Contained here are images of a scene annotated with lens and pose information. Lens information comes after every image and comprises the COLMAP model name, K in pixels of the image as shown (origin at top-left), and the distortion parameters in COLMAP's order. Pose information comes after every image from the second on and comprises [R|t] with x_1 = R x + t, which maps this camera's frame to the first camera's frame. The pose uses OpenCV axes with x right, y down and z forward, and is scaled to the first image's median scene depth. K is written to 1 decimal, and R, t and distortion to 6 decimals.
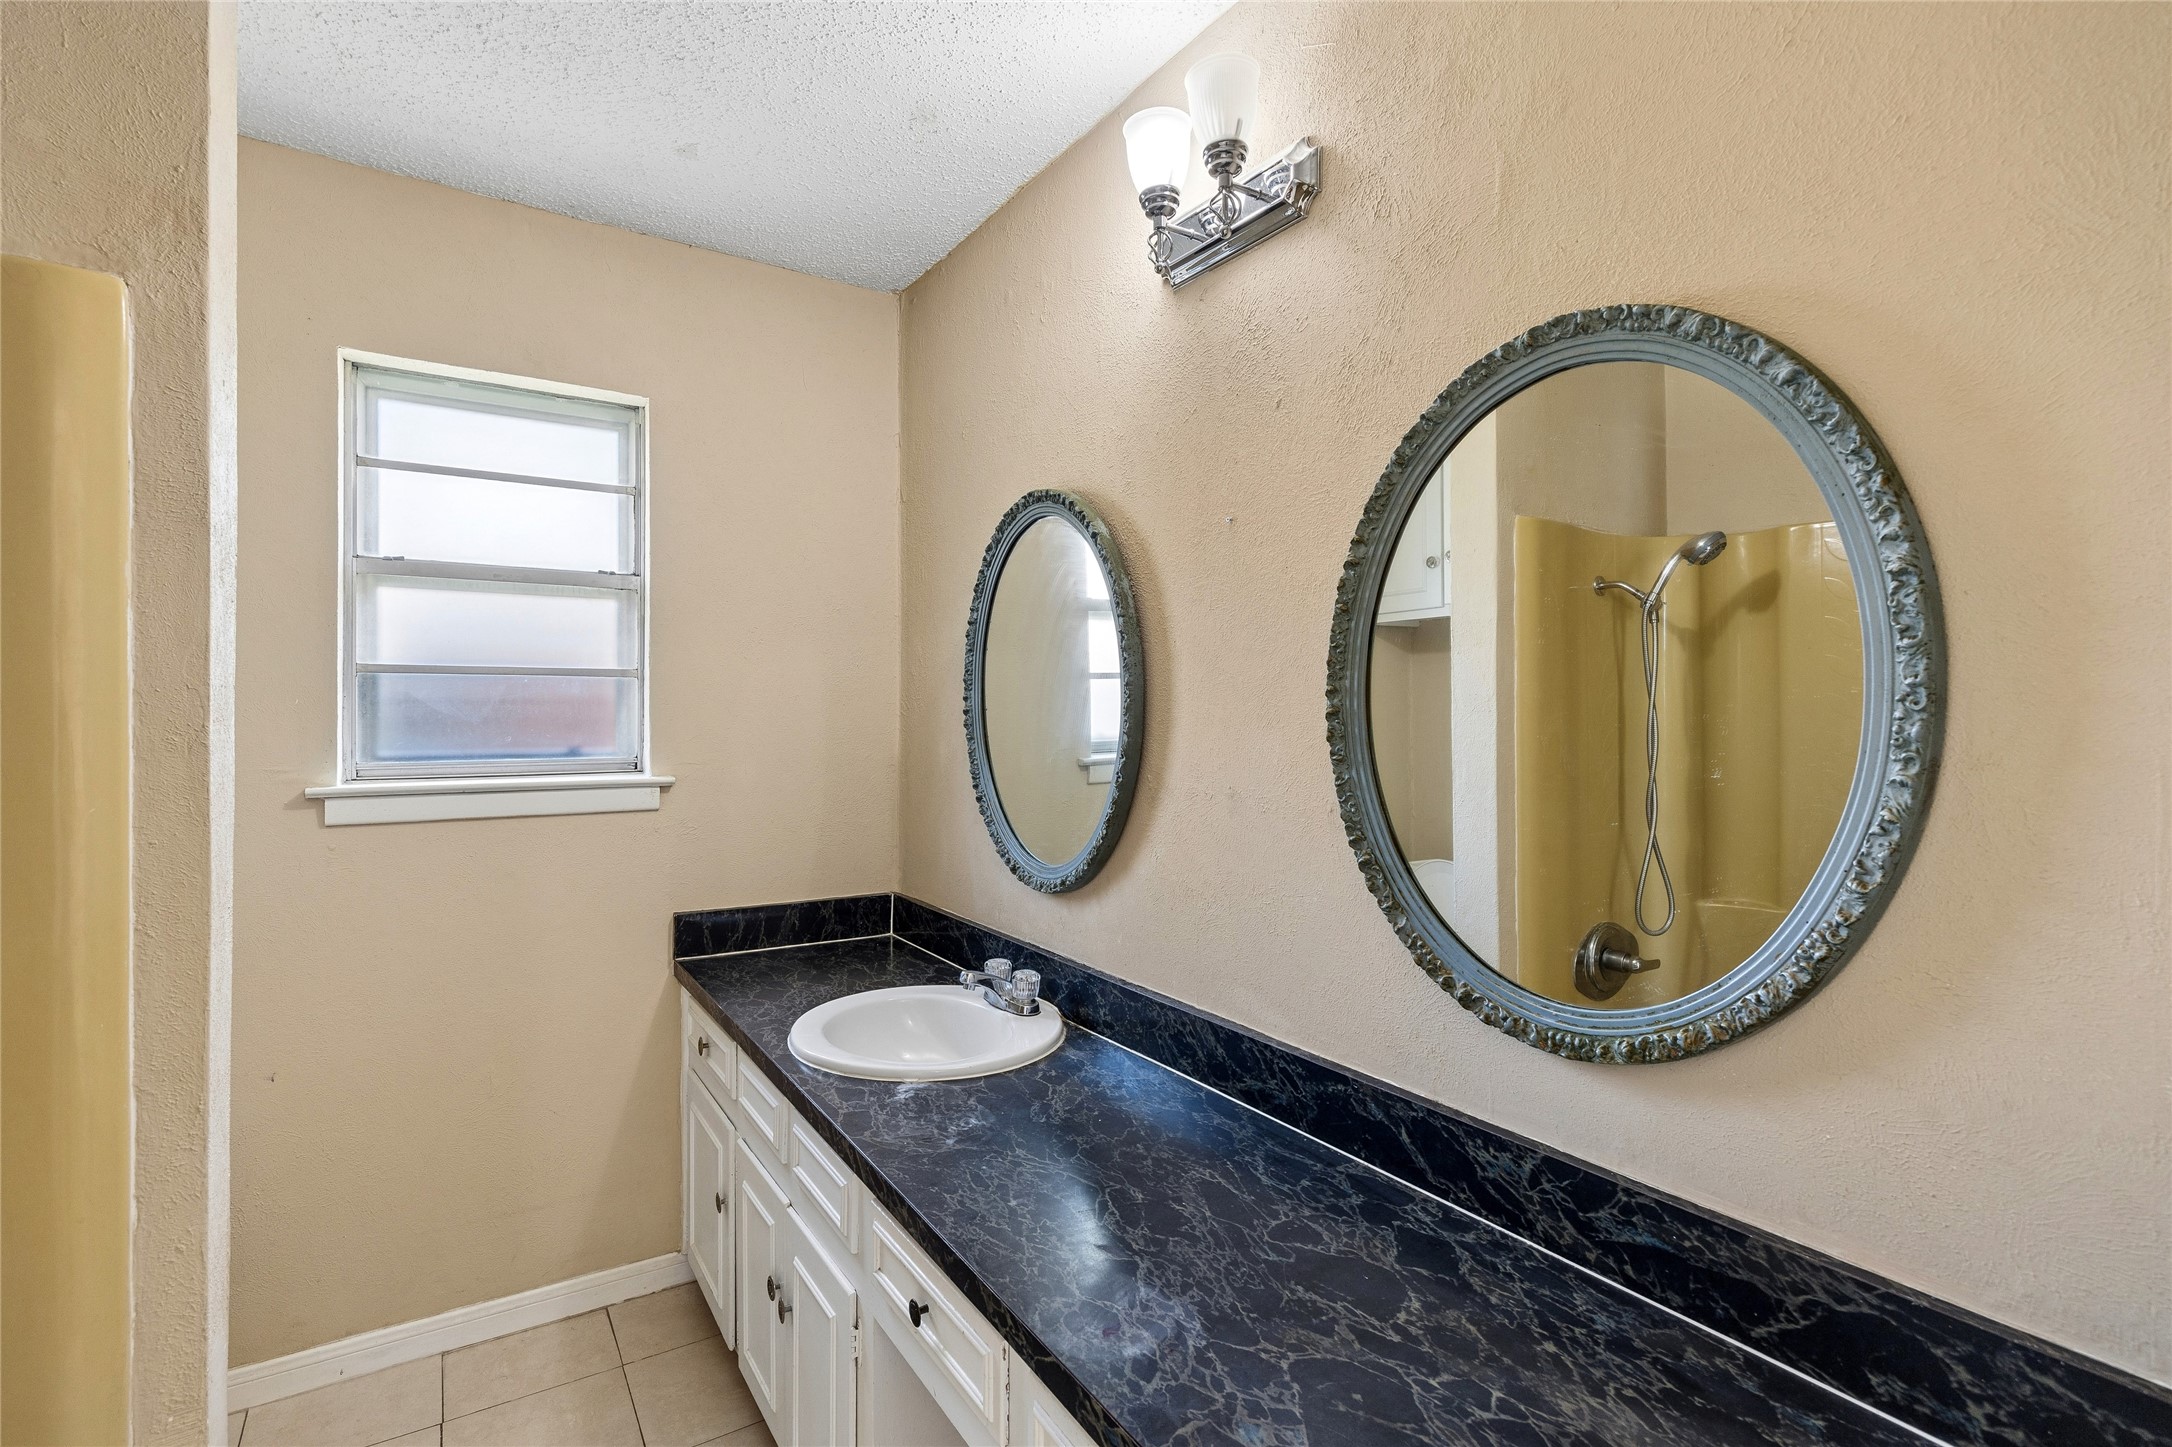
lens RADIAL K [[1031.4, 0, 1094.8], [0, 1031.4, 712.7], [0, 0, 1]] dist [-0.000062, 0.000918]
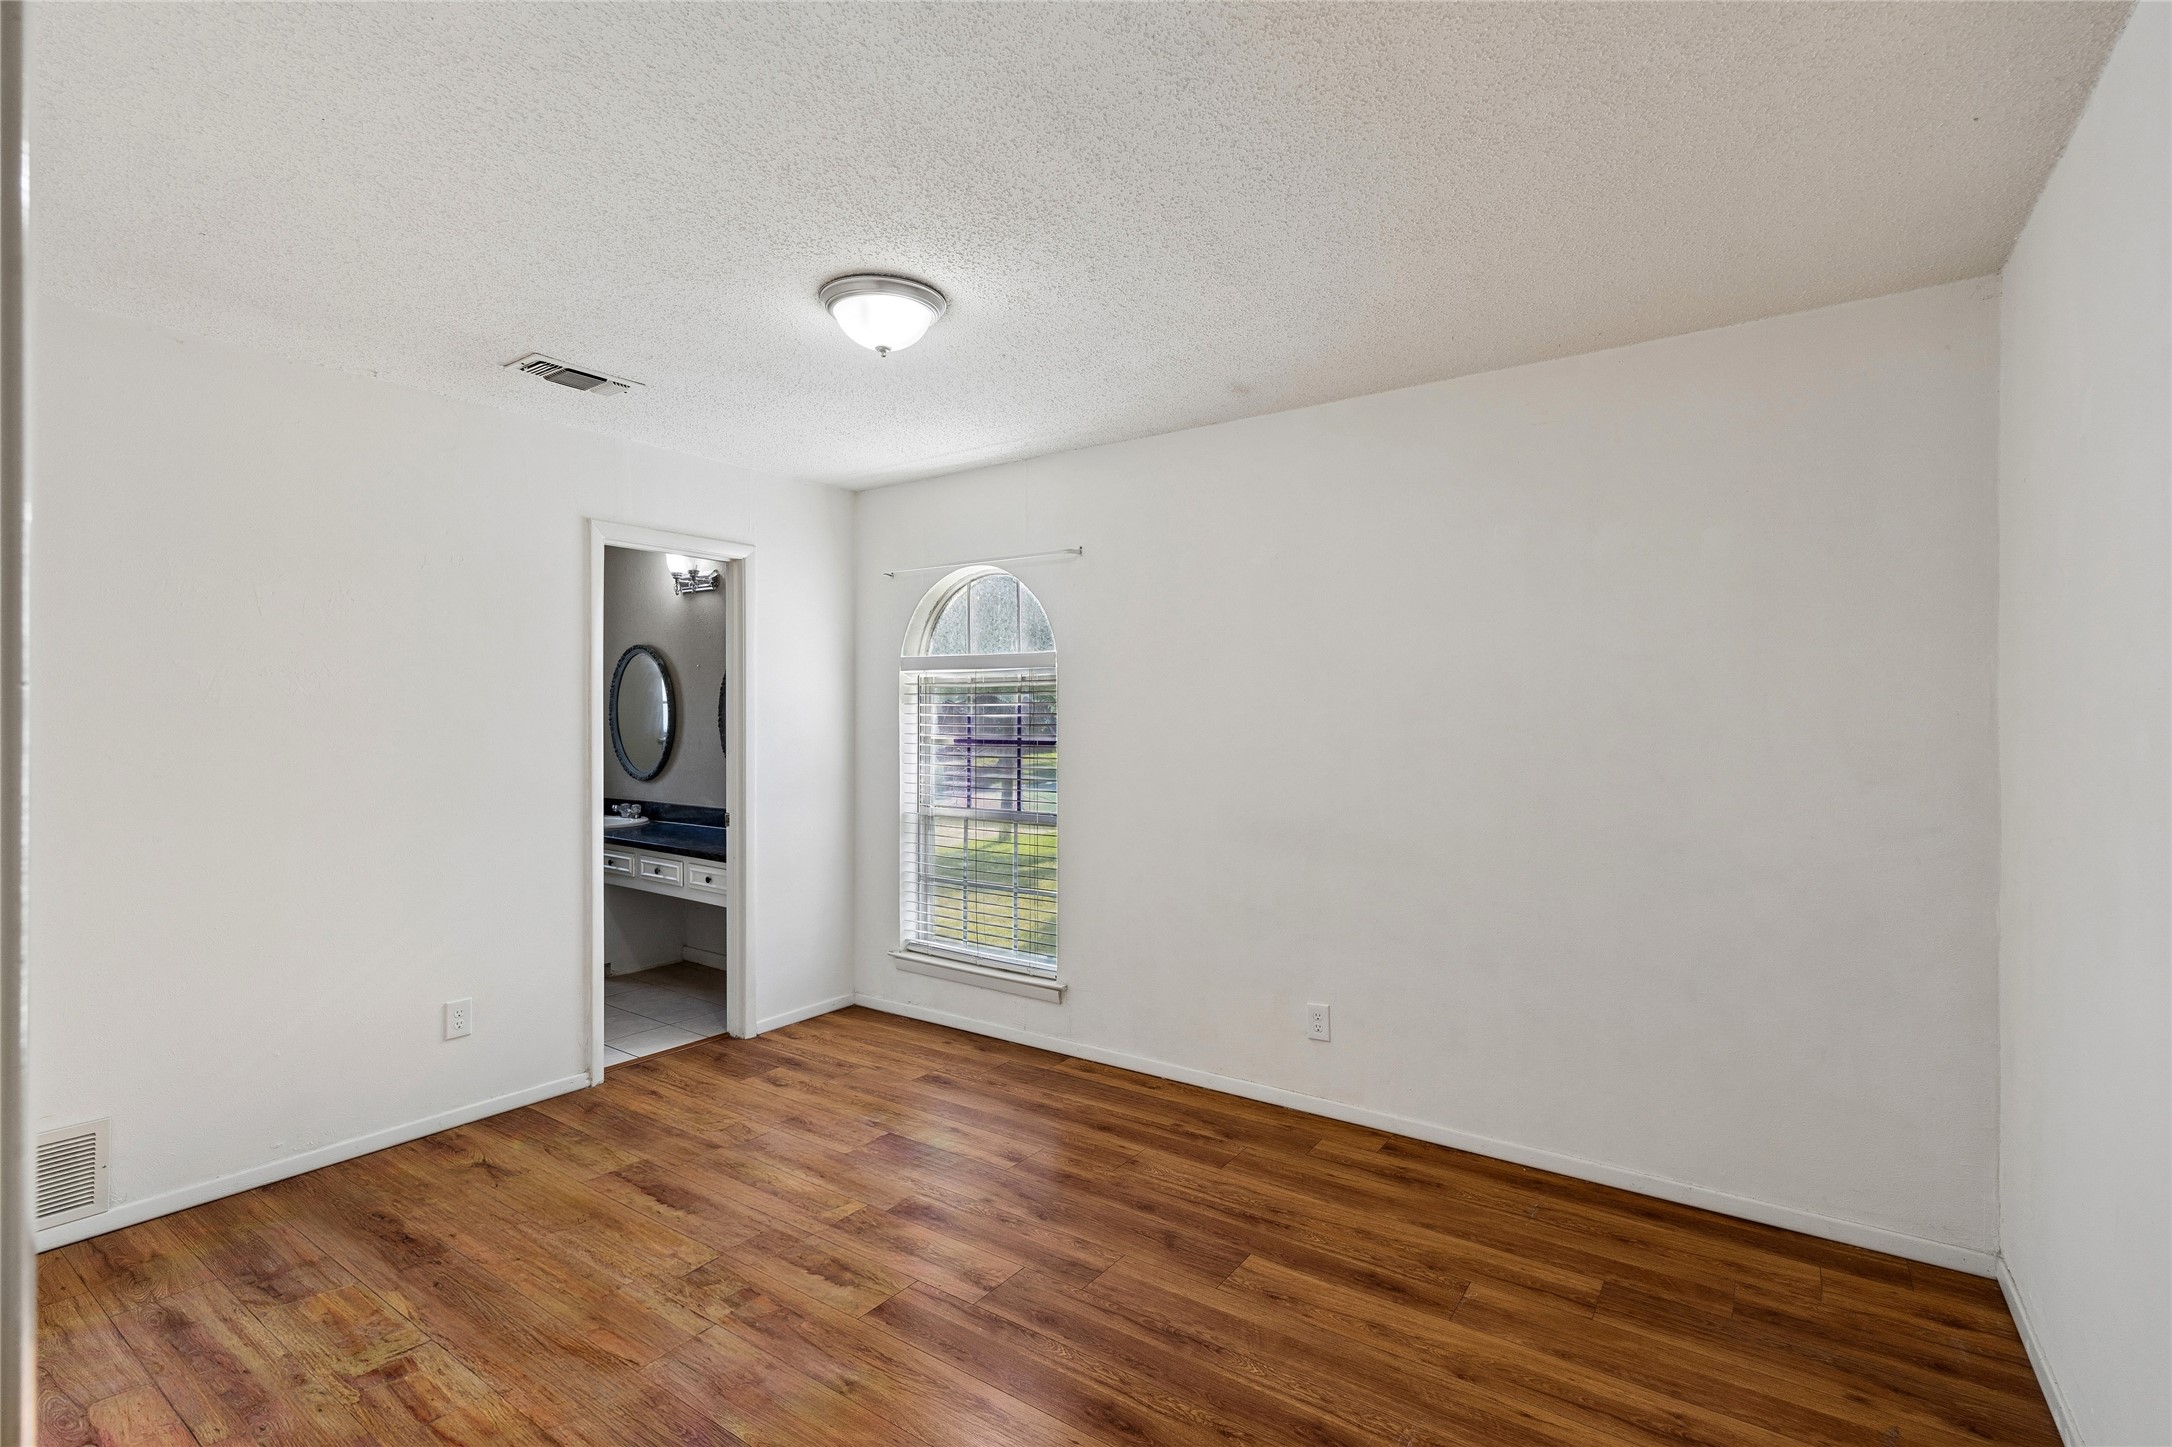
lens RADIAL K [[1031.4, 0, 1094.8], [0, 1031.4, 712.7], [0, 0, 1]] dist [-0.000062, 0.000918]
pose [[0.913780, 0.006349, 0.406160, -0.064449], [-0.008805, 0.999952, 0.004180, -0.046144], [-0.406114, -0.007396, 0.913793, -2.292682]]
